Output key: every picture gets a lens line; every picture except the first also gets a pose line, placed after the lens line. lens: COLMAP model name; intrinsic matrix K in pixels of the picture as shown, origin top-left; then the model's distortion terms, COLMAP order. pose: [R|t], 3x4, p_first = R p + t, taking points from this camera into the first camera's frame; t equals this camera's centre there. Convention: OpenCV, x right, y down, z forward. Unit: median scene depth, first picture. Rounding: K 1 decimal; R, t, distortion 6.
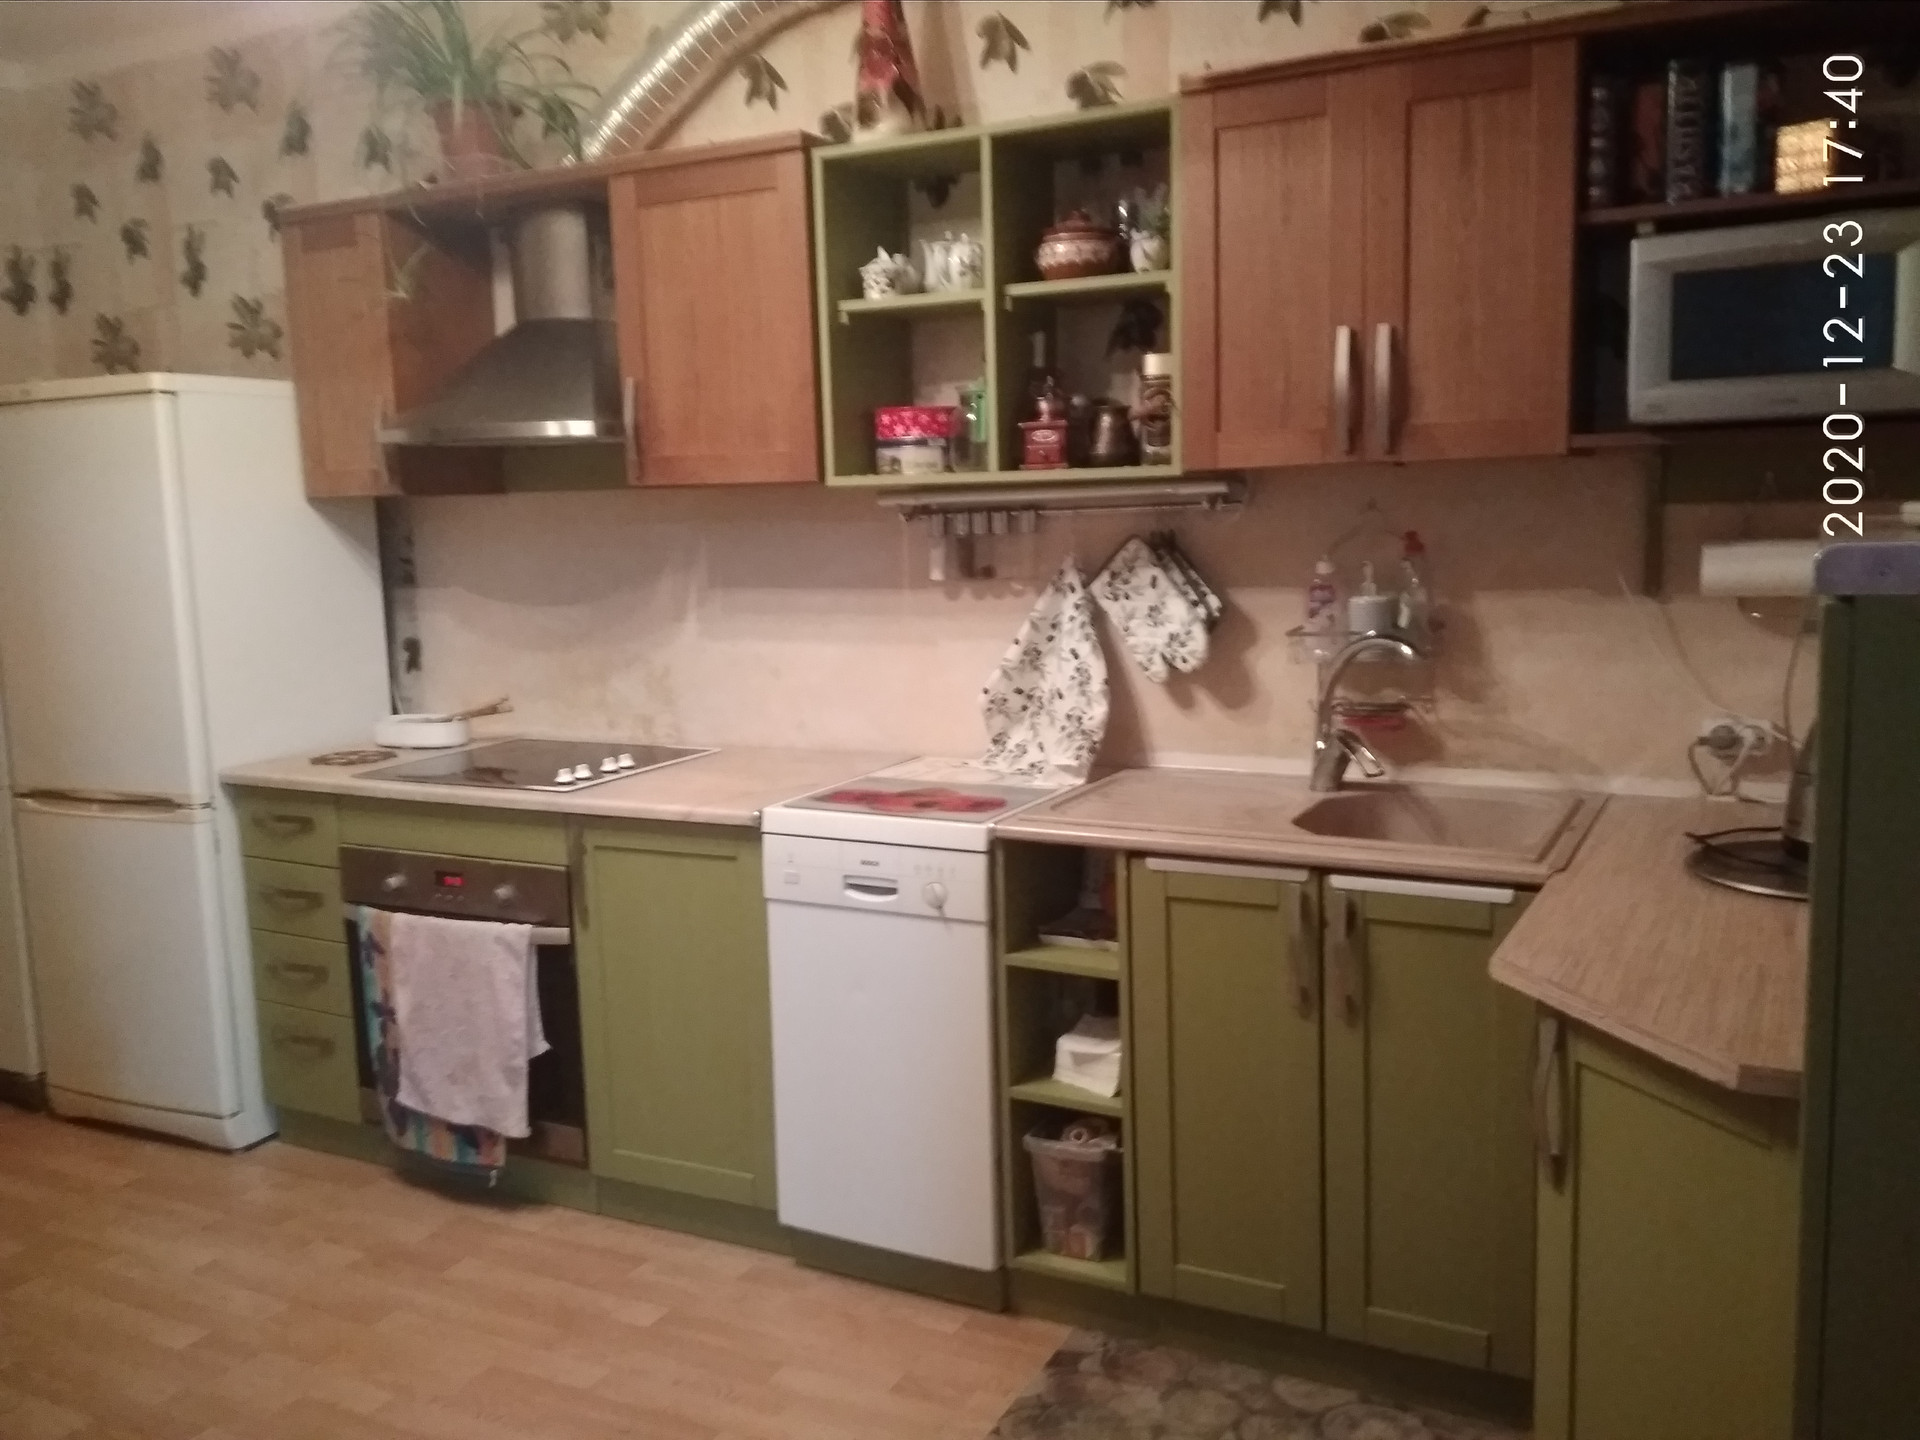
lens RADIAL K [[1563.8, 0, 975.6], [0, 1563.8, 716.4], [0, 0, 1]] dist [0.068449, -0.104038]
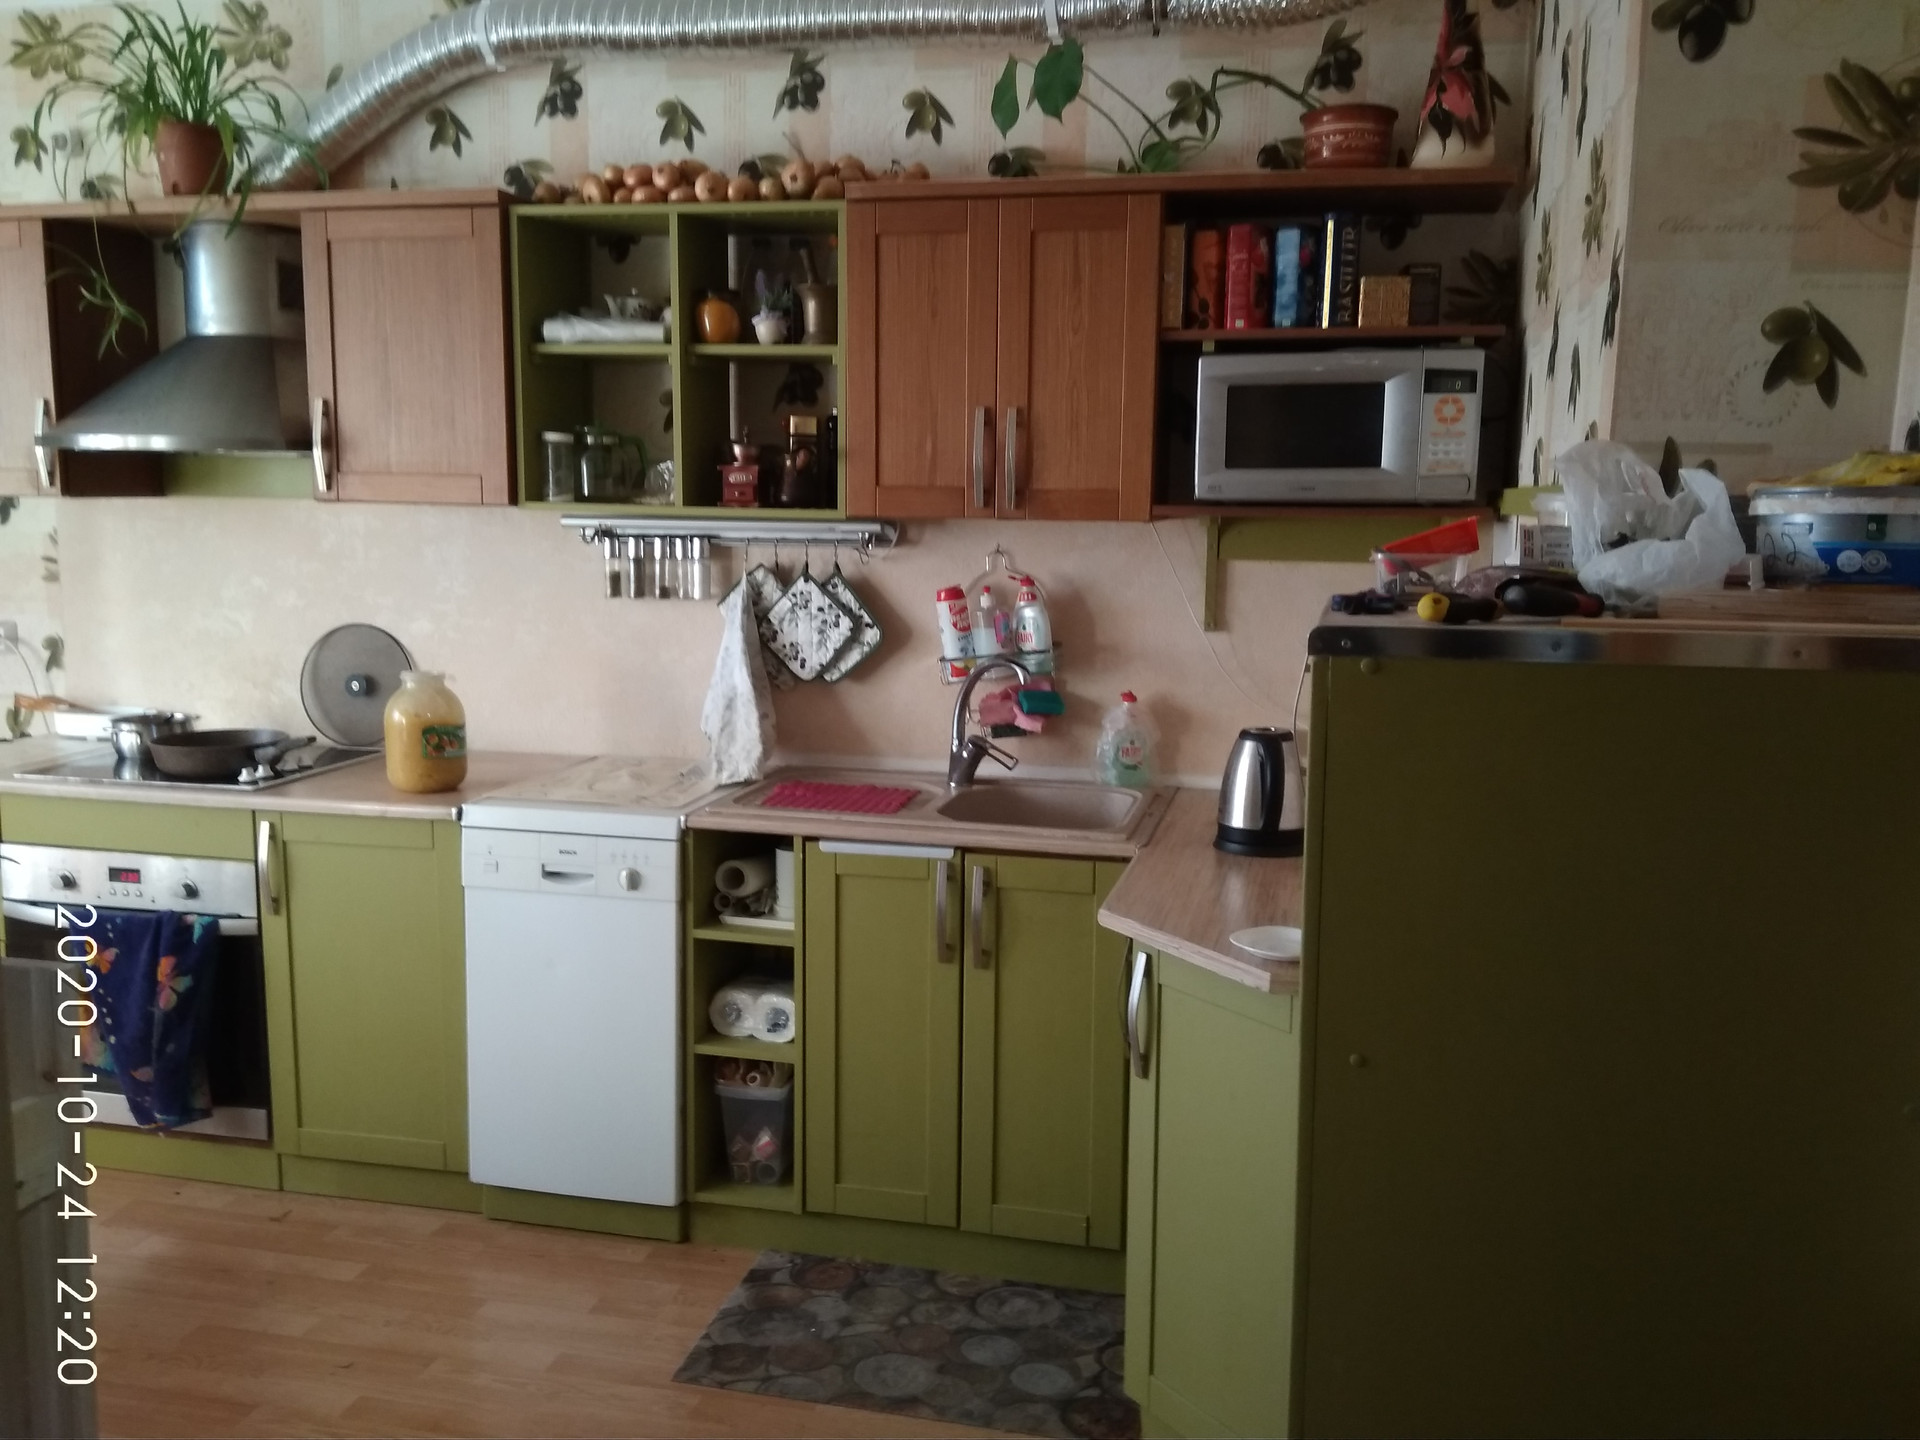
lens RADIAL K [[1563.8, 0, 970.9], [0, 1563.8, 707.9], [0, 0, 1]] dist [0.068449, -0.104038]
pose [[0.967382, 0.009709, 0.253134, -0.074153], [-0.007797, 0.999933, -0.008555, -0.002055], [-0.253200, 0.006302, 0.967393, -0.164143]]
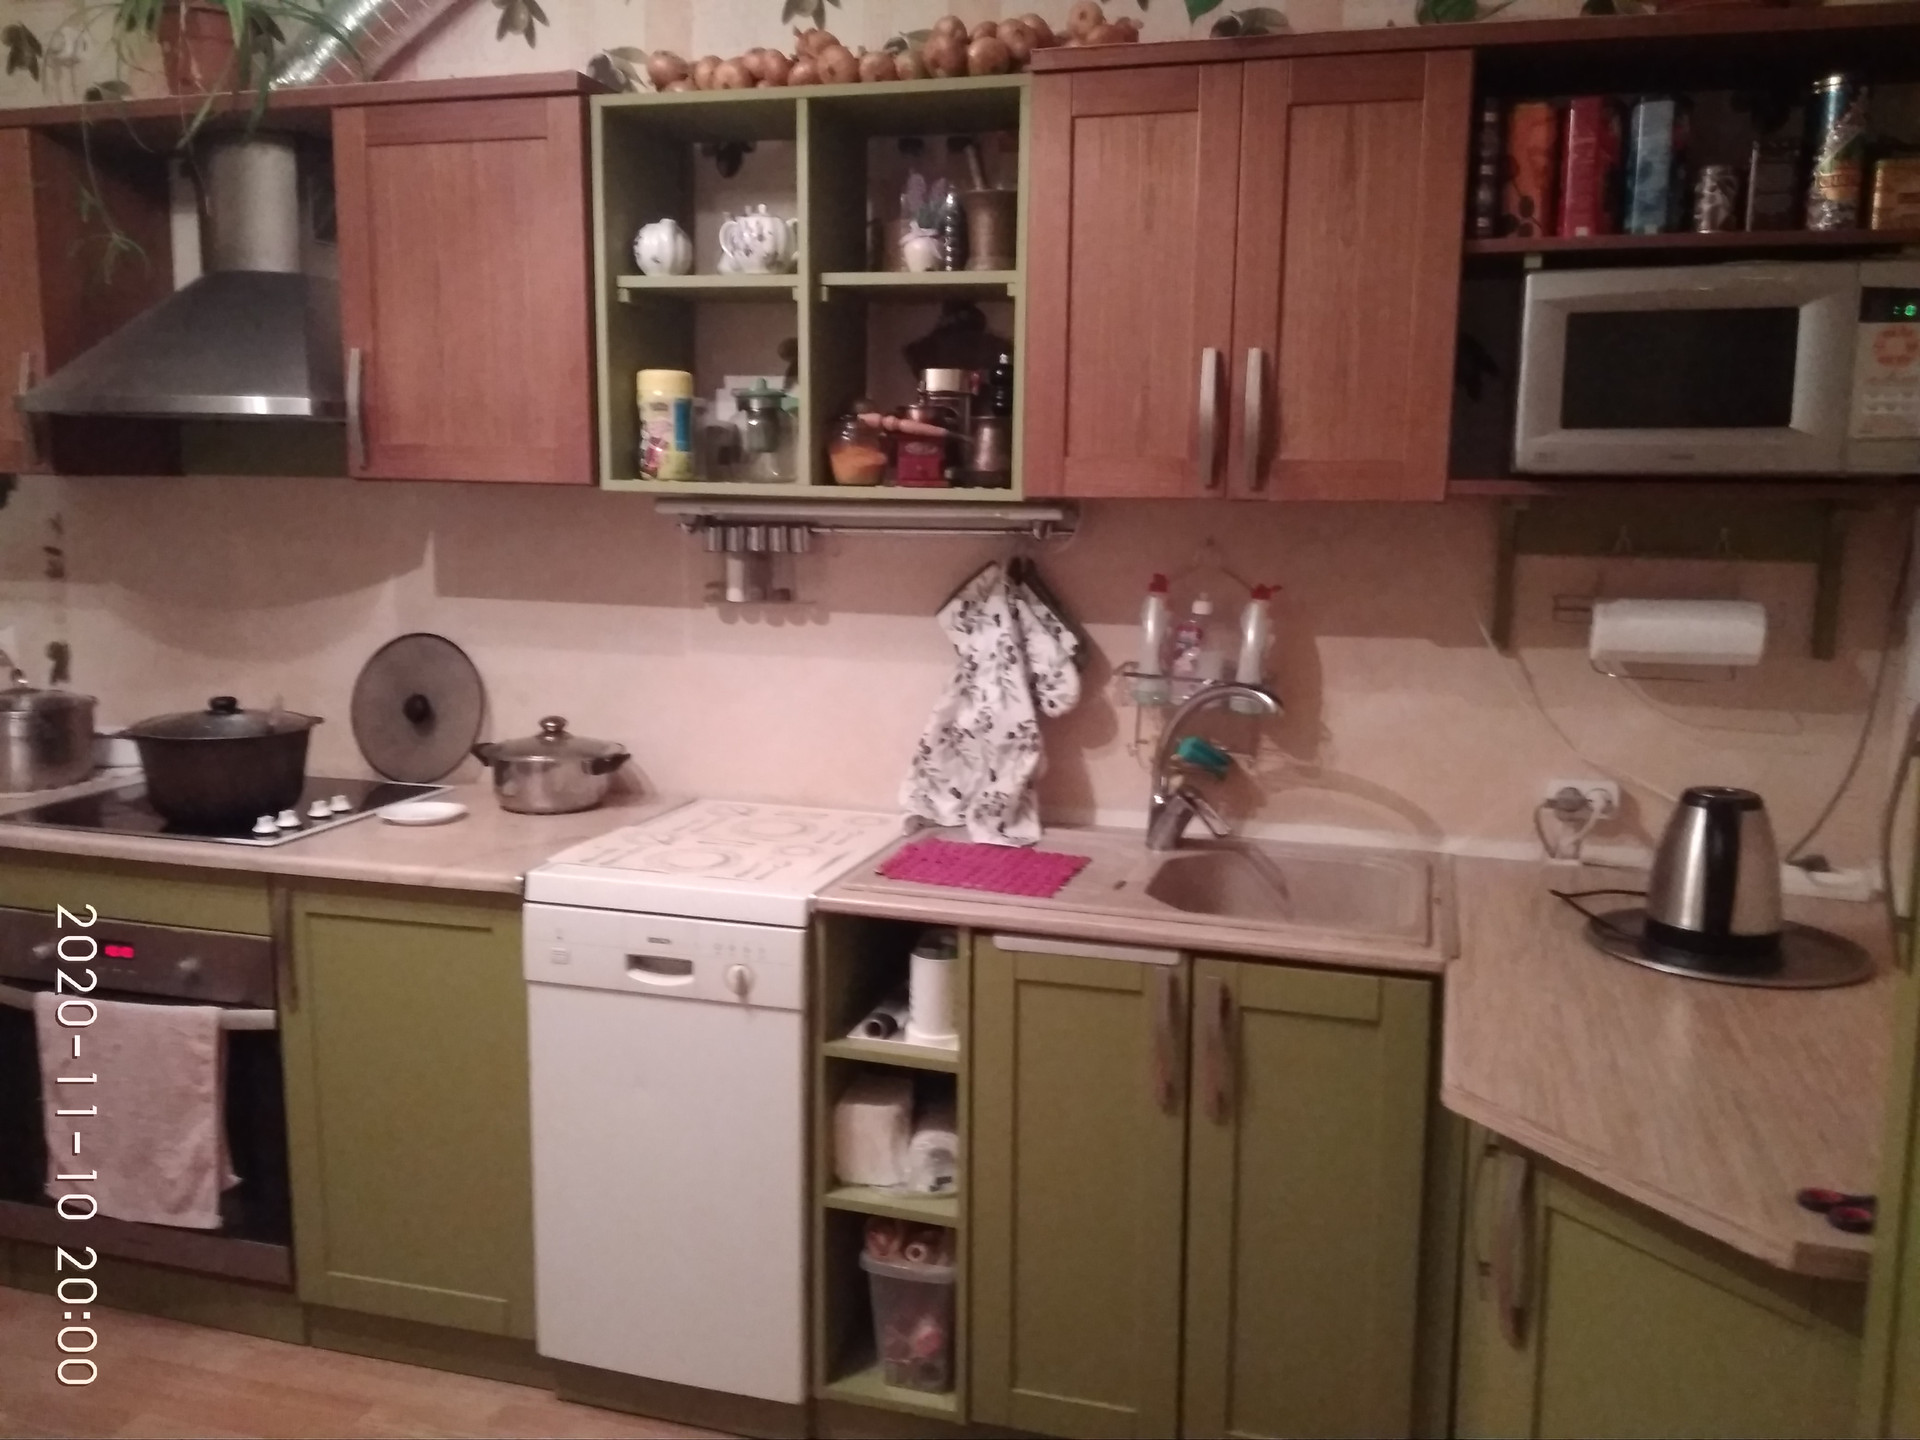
lens RADIAL K [[1563.8, 0, 991.5], [0, 1563.8, 733.5], [0, 0, 1]] dist [0.068449, -0.104038]
pose [[0.978882, 0.012849, 0.204023, -0.067565], [-0.016110, 0.999768, 0.014330, -0.033440], [-0.203791, -0.017314, 0.978861, 0.124781]]
